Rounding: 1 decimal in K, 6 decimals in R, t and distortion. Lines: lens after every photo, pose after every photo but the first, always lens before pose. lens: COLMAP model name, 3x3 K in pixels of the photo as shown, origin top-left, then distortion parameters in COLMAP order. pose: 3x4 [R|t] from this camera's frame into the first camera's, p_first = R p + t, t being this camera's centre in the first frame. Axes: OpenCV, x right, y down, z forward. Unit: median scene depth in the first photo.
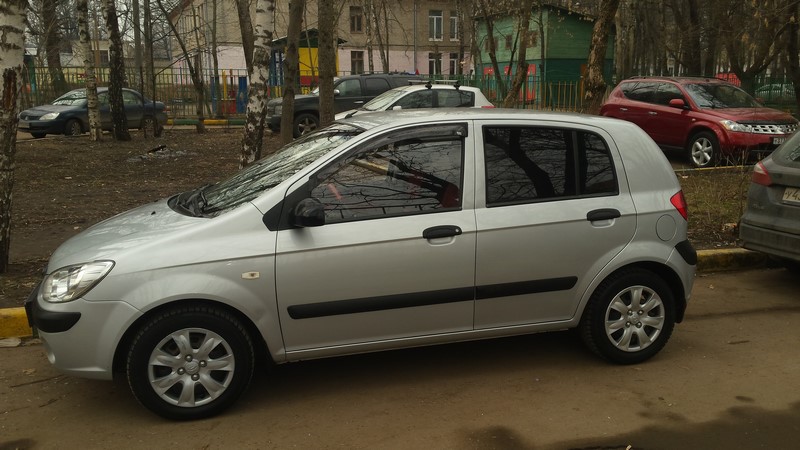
lens RADIAL K [[760.2, 0, 402.4], [0, 760.2, 224.7], [0, 0, 1]] dist [0.023887, 0.000000]
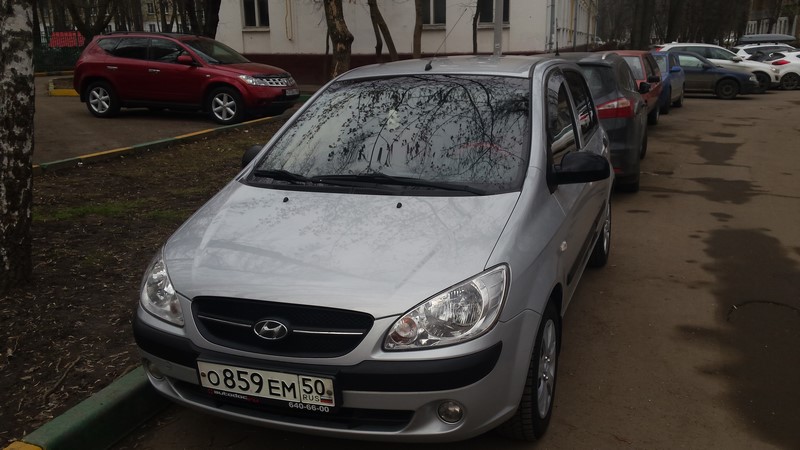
lens RADIAL K [[760.2, 0, 402.0], [0, 760.2, 226.0], [0, 0, 1]] dist [0.023887, 0.000000]
pose [[0.567908, -0.191077, 0.800606, -0.343331], [0.150543, 0.980387, 0.127197, -0.033564], [-0.809208, 0.048290, 0.585534, 0.216053]]
